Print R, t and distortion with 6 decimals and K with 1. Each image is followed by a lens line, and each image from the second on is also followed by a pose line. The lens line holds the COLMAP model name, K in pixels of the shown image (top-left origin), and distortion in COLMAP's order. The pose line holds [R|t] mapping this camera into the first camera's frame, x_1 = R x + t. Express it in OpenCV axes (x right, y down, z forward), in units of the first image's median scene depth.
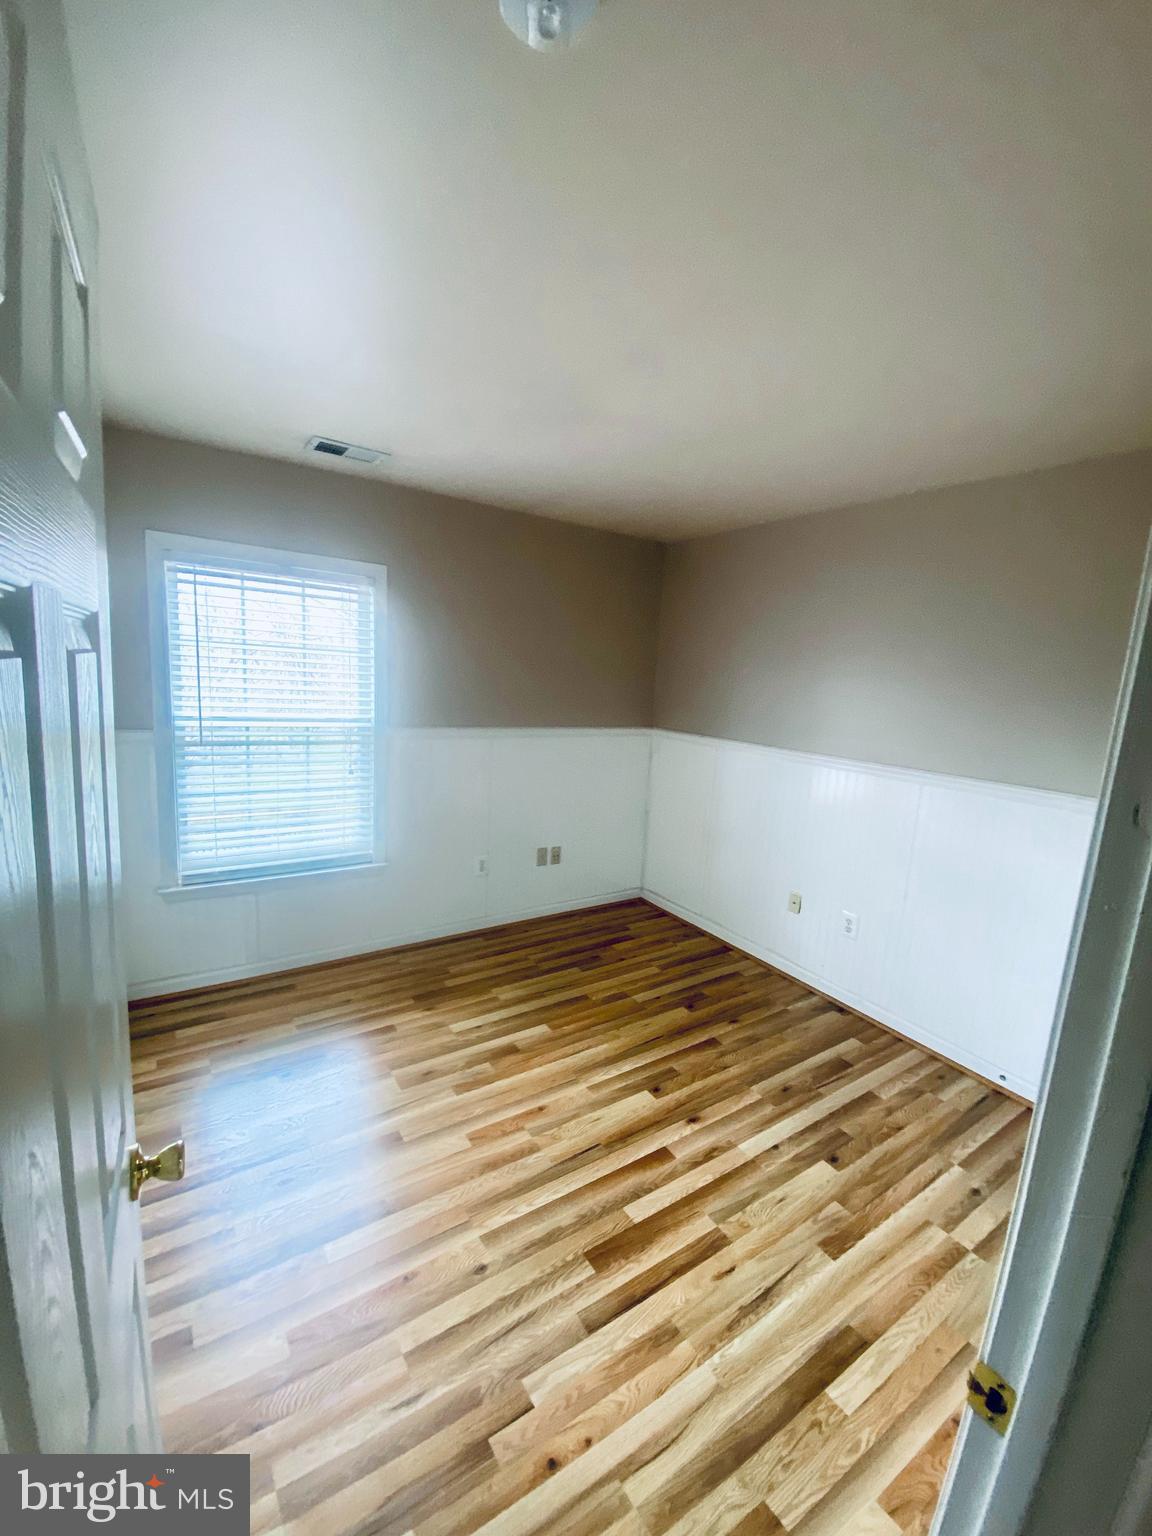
lens RADIAL K [[619.6, 0, 571.7], [0, 619.6, 766.8], [0, 0, 1]] dist [-0.002680, -0.000447]
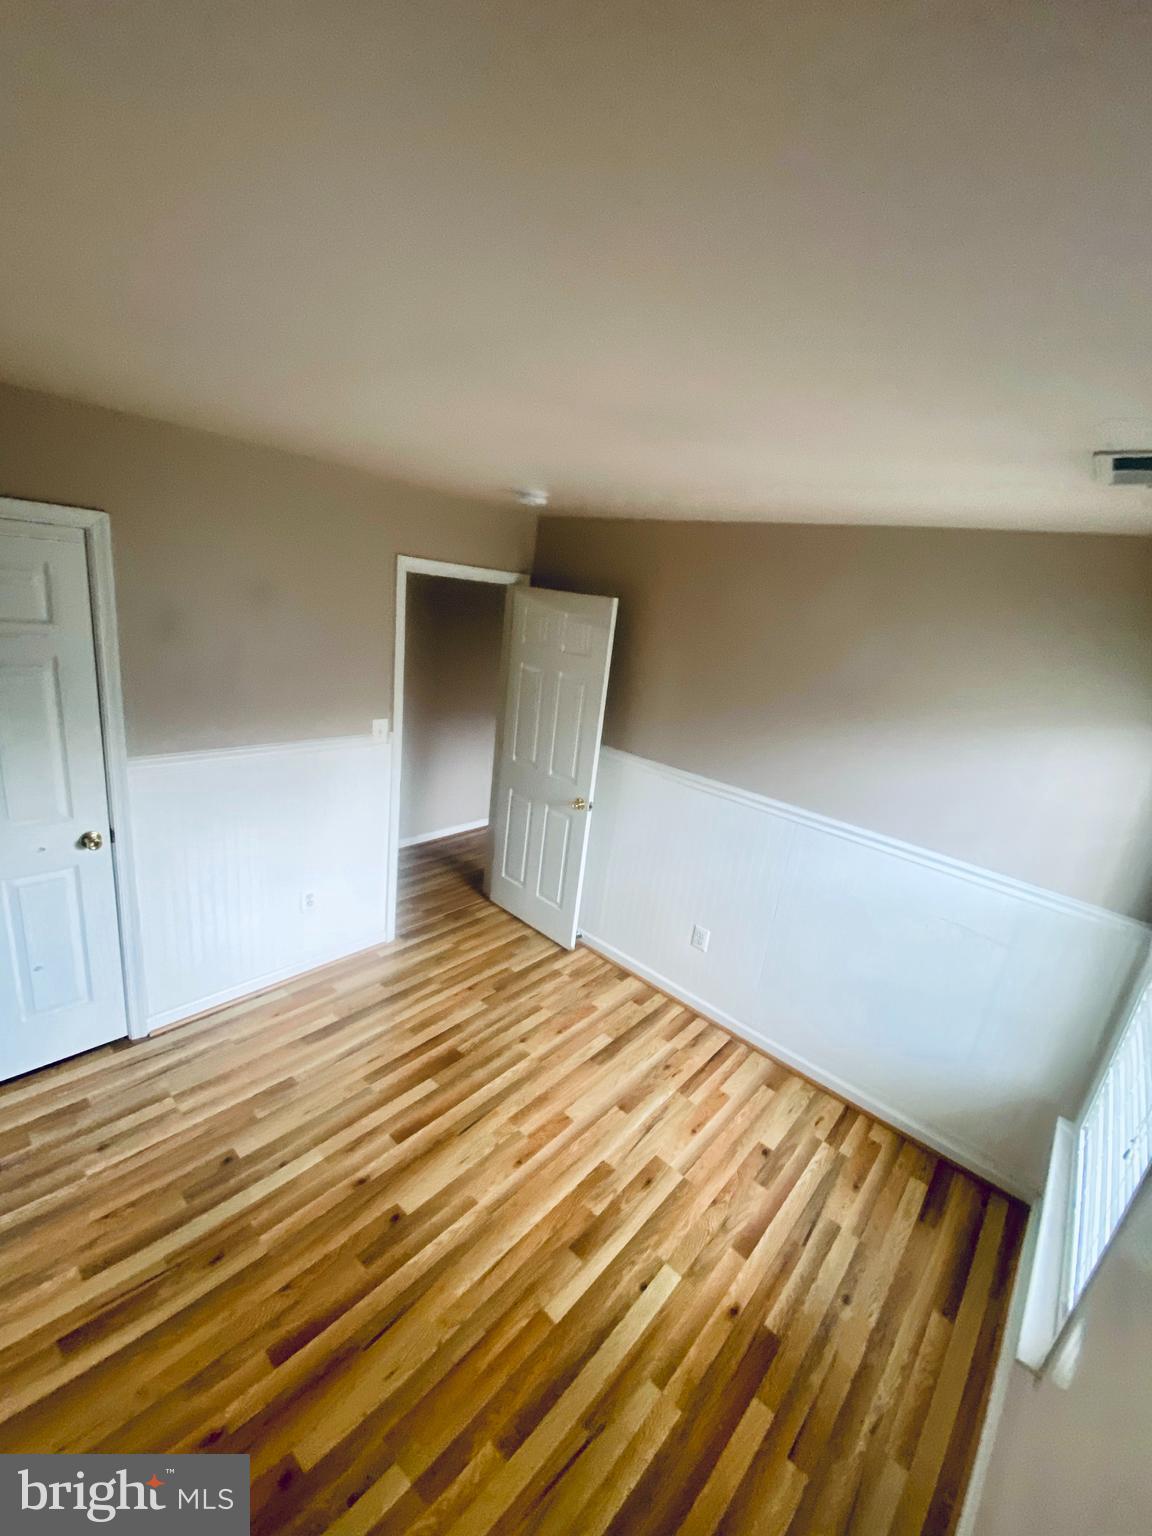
lens RADIAL K [[619.6, 0, 573.5], [0, 619.6, 767.2], [0, 0, 1]] dist [-0.002680, -0.000447]
pose [[-0.948554, -0.095386, -0.301904, 0.245885], [-0.217812, 0.888640, 0.403580, -0.471835], [0.229788, 0.448575, -0.863700, 1.690227]]
